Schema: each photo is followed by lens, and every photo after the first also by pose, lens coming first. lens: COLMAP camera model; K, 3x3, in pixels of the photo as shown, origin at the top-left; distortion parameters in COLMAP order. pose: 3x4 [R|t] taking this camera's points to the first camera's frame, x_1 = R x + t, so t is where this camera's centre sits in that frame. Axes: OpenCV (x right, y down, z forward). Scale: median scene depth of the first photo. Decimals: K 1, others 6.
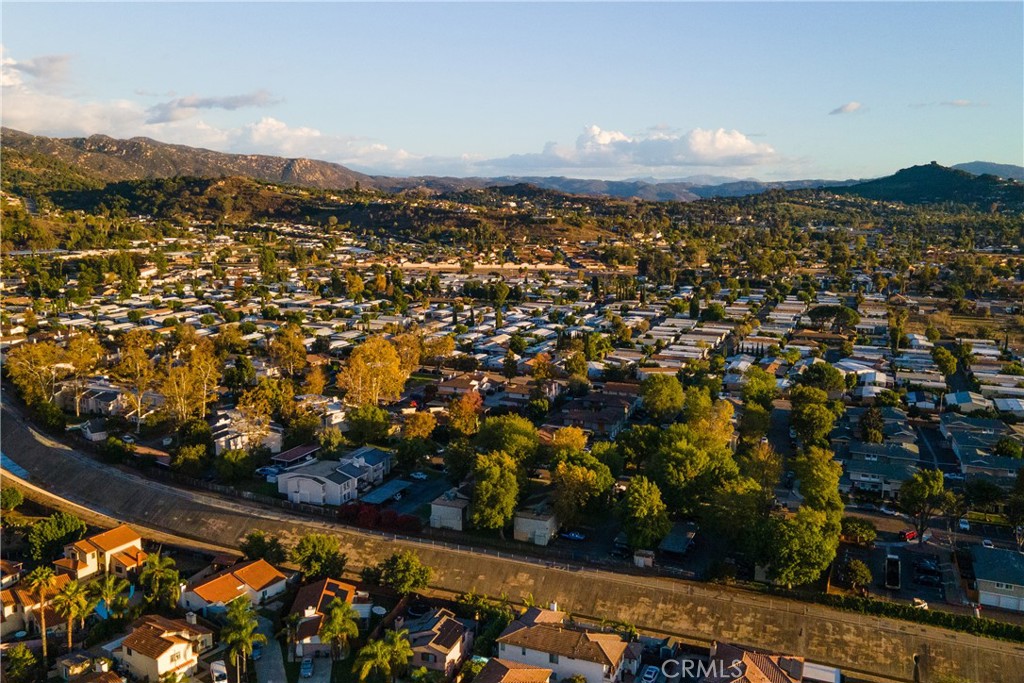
lens RADIAL K [[834.0, 0, 465.6], [0, 834.0, 336.0], [0, 0, 1]] dist [0.043500, -0.002097]
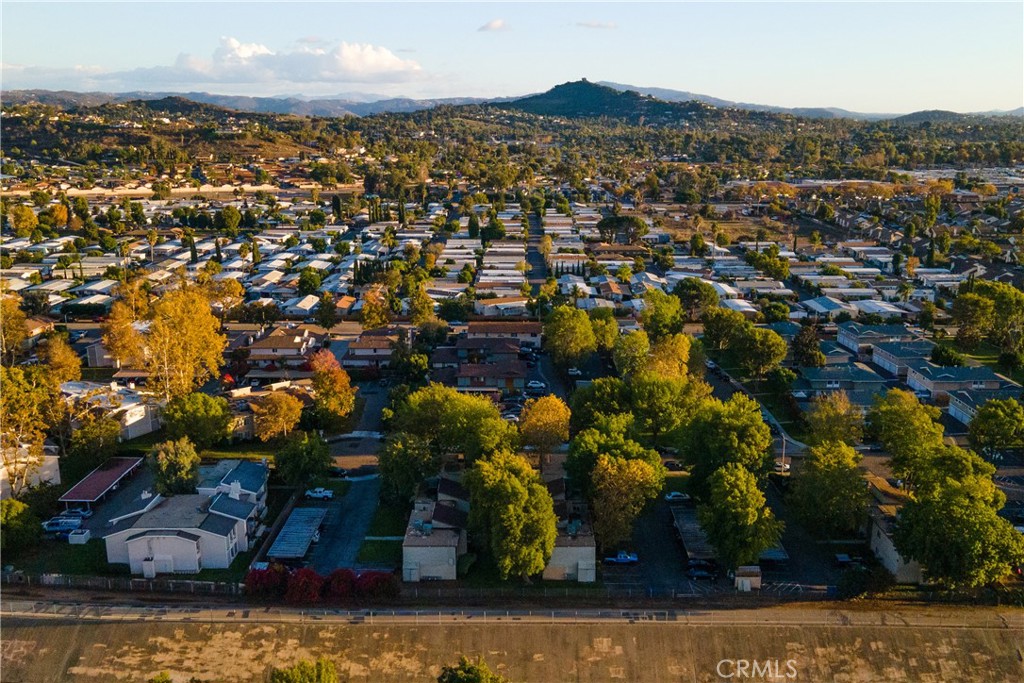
lens RADIAL K [[863.2, 0, 462.5], [0, 863.2, 342.3], [0, 0, 1]] dist [0.007160, 0.060756]
pose [[0.924086, -0.100843, 0.368641, -0.056154], [0.066446, 0.992263, 0.104875, -0.004904], [-0.376364, -0.072419, 0.923637, 0.095806]]
